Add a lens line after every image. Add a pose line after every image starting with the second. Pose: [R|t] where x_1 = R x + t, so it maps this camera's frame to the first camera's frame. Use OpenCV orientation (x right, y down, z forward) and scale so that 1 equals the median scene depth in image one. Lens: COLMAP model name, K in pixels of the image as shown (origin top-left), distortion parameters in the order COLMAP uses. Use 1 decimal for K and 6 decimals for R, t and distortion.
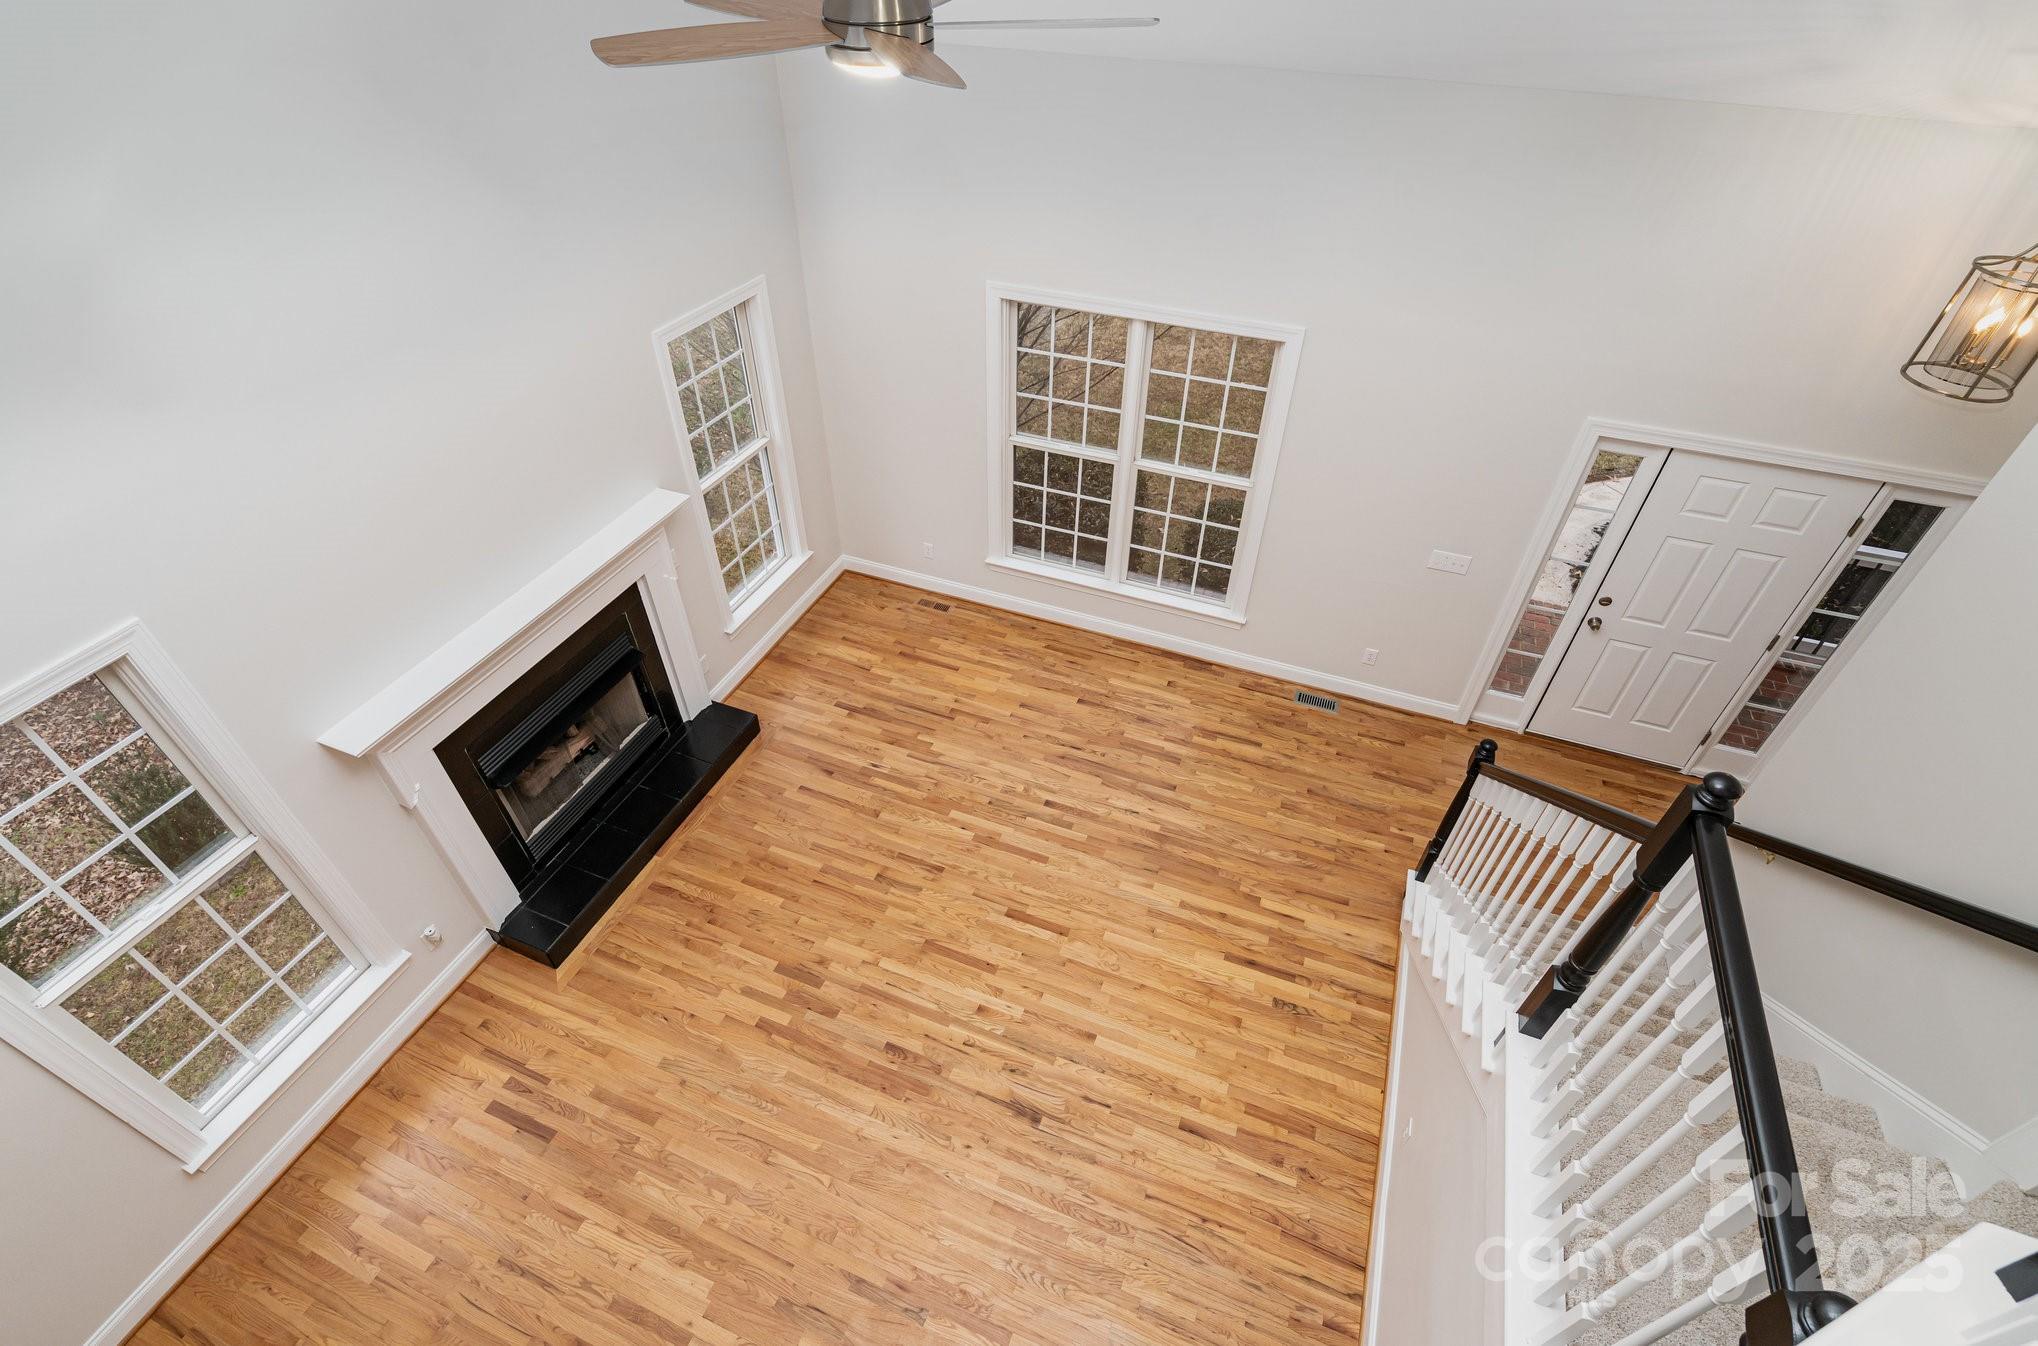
lens RADIAL K [[926.3, 0, 1025.3], [0, 926.3, 667.5], [0, 0, 1]] dist [-0.004714, 0.001418]
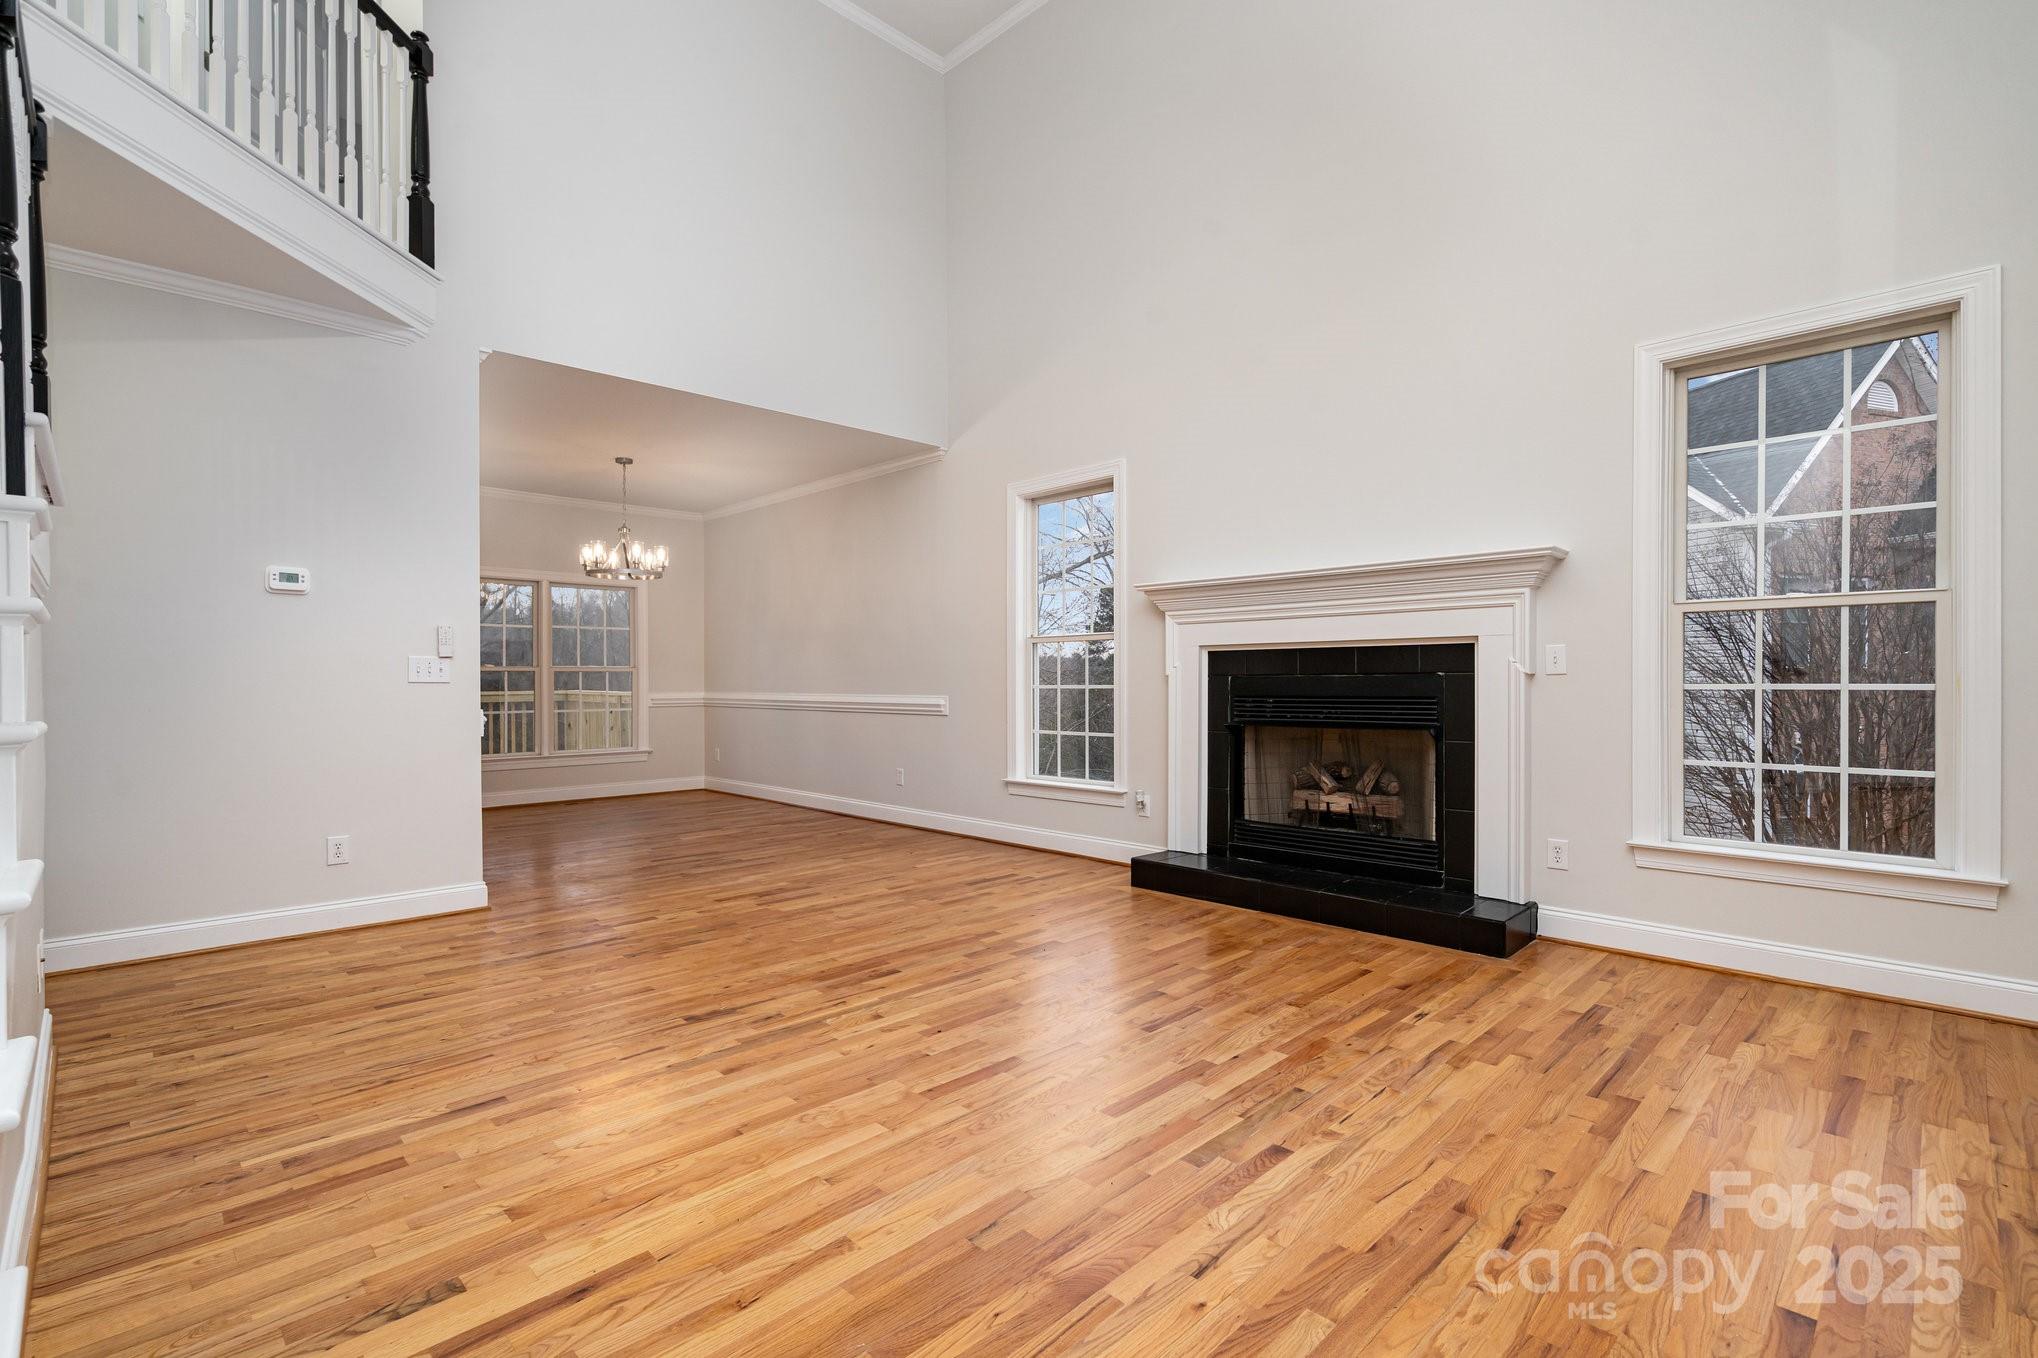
lens RADIAL K [[926.3, 0, 1021.3], [0, 926.3, 682.7], [0, 0, 1]] dist [-0.004714, 0.001418]
pose [[-0.400712, -0.006618, -0.916180, 0.505430], [-0.602062, 0.755663, 0.257867, -0.043477], [0.690617, 0.654927, -0.306787, 1.088679]]
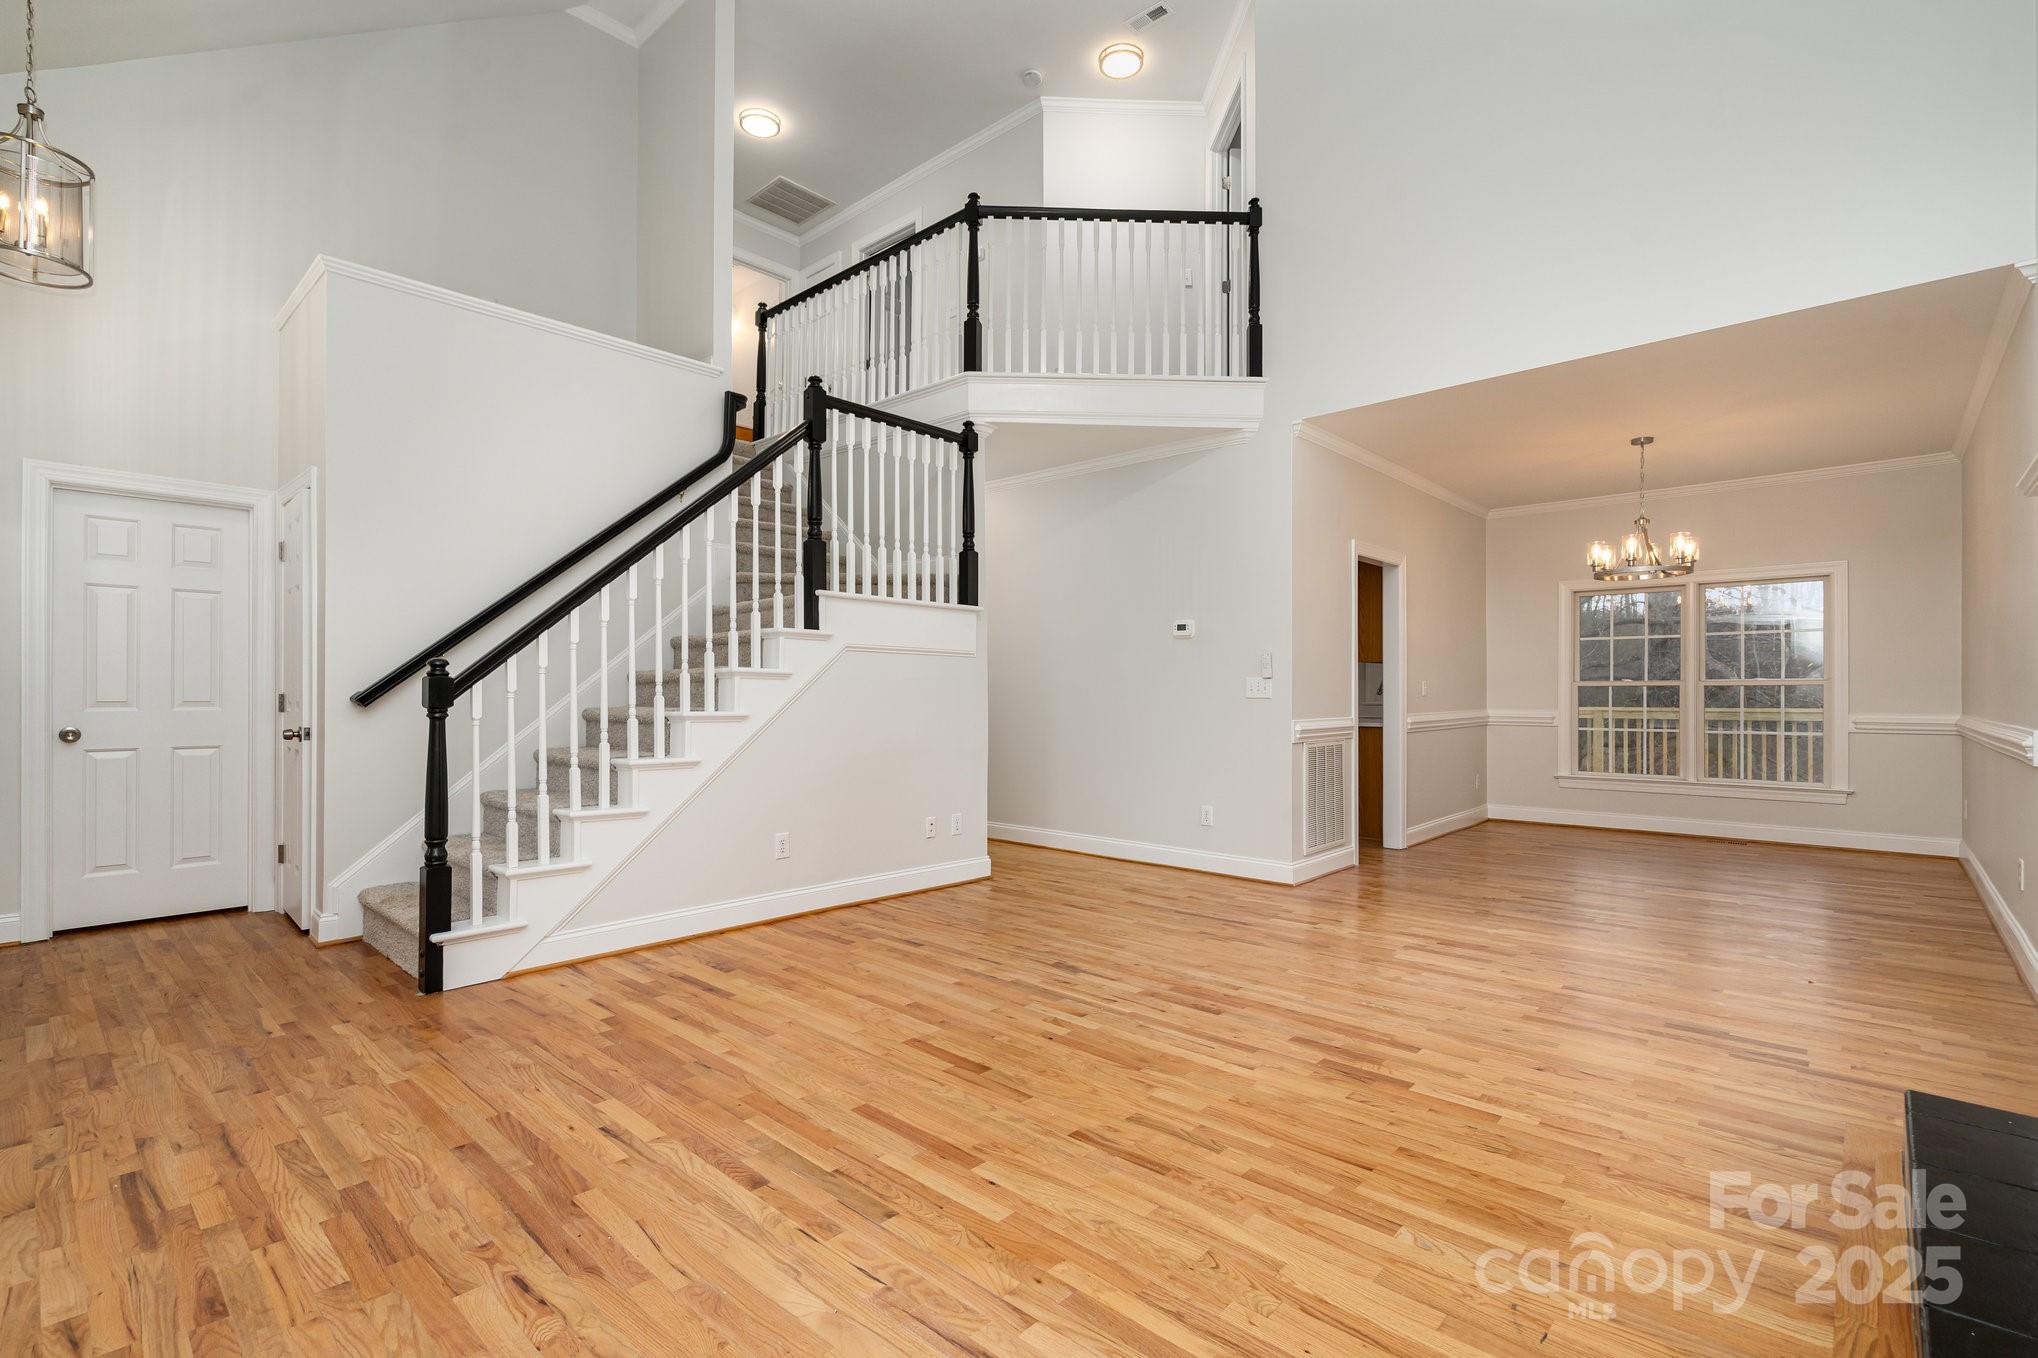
lens RADIAL K [[926.3, 0, 1021.4], [0, 926.3, 688.3], [0, 0, 1]] dist [-0.004714, 0.001418]
pose [[-0.932080, -0.007058, 0.362185, -0.252348], [0.230413, 0.759948, 0.607774, -0.252784], [-0.279531, 0.649945, -0.706706, 1.314588]]
